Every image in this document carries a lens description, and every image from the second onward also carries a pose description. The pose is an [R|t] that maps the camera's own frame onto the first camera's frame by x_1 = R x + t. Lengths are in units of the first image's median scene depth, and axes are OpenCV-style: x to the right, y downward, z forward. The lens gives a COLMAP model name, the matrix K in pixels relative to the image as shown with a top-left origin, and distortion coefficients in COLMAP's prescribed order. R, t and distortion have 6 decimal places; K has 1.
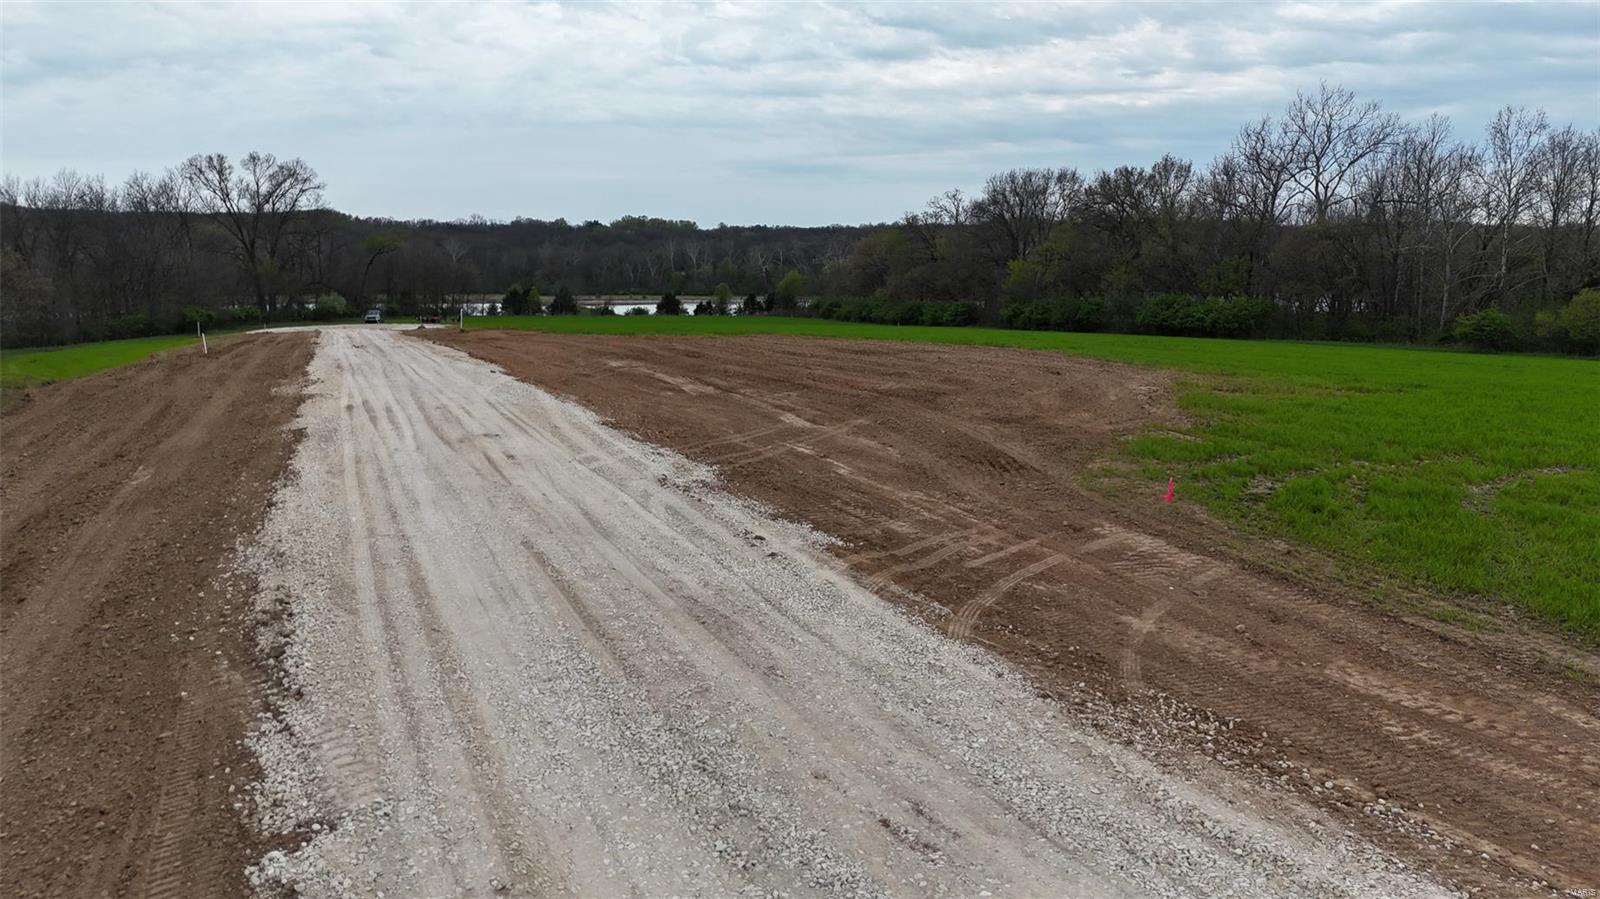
lens RADIAL K [[1172.9, 0, 792.9], [0, 1172.9, 451.0], [0, 0, 1]] dist [0.046557, -0.050529]
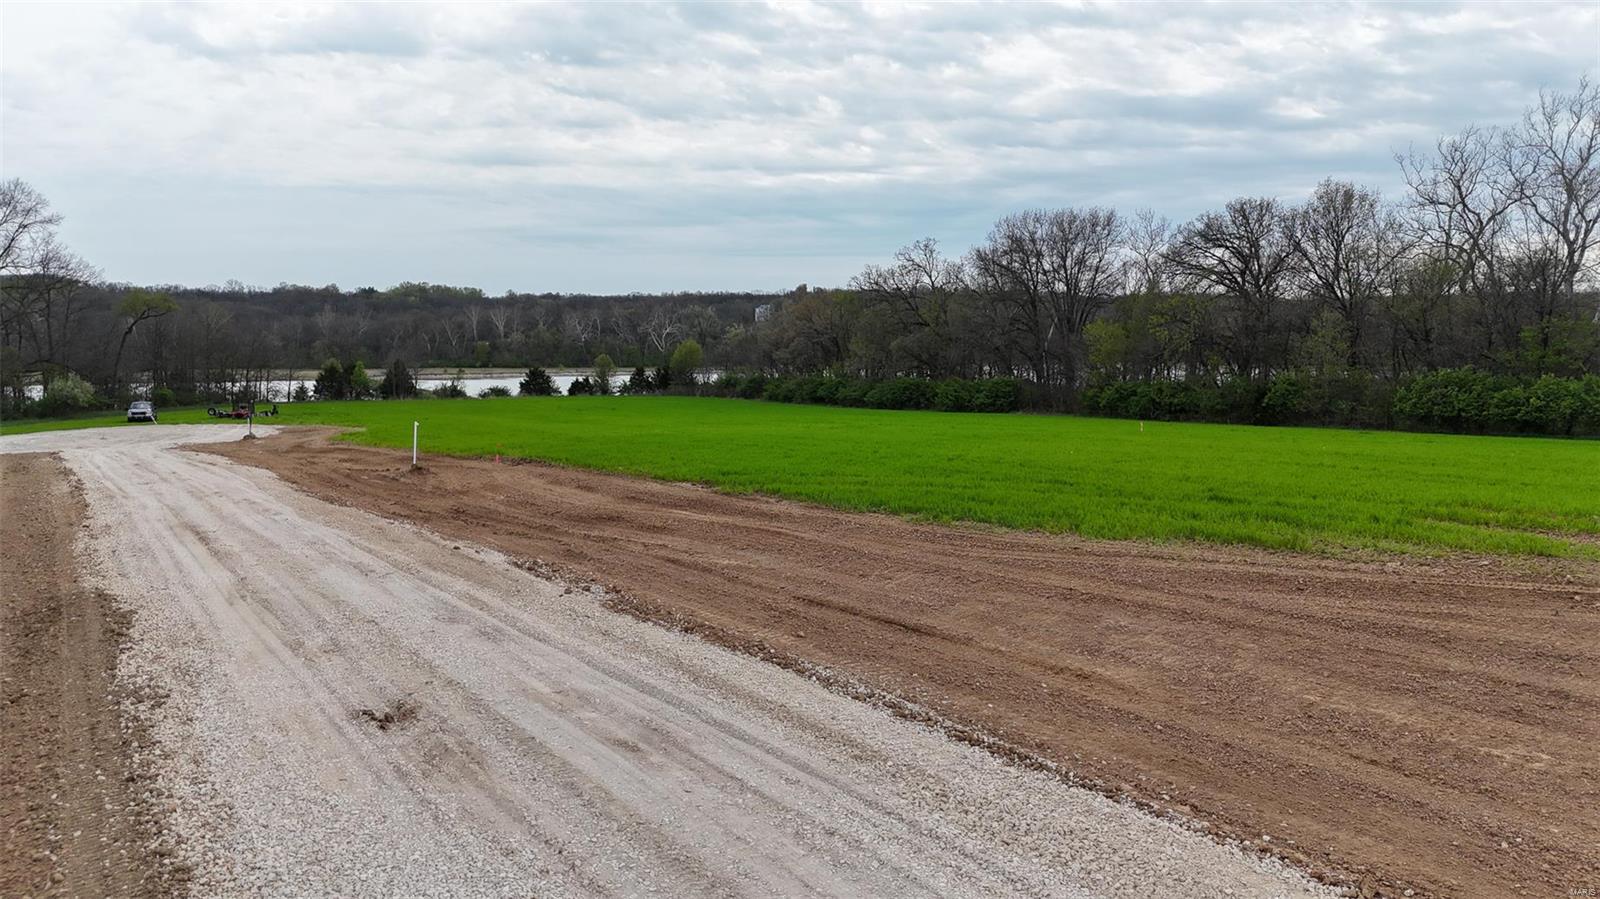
lens RADIAL K [[1172.9, 0, 792.9], [0, 1172.9, 451.0], [0, 0, 1]] dist [0.046557, -0.050529]
pose [[0.982257, -0.023204, 0.186100, -0.092970], [0.034003, 0.997905, -0.055048, -0.032663], [-0.184433, 0.060399, 0.980988, 0.217064]]
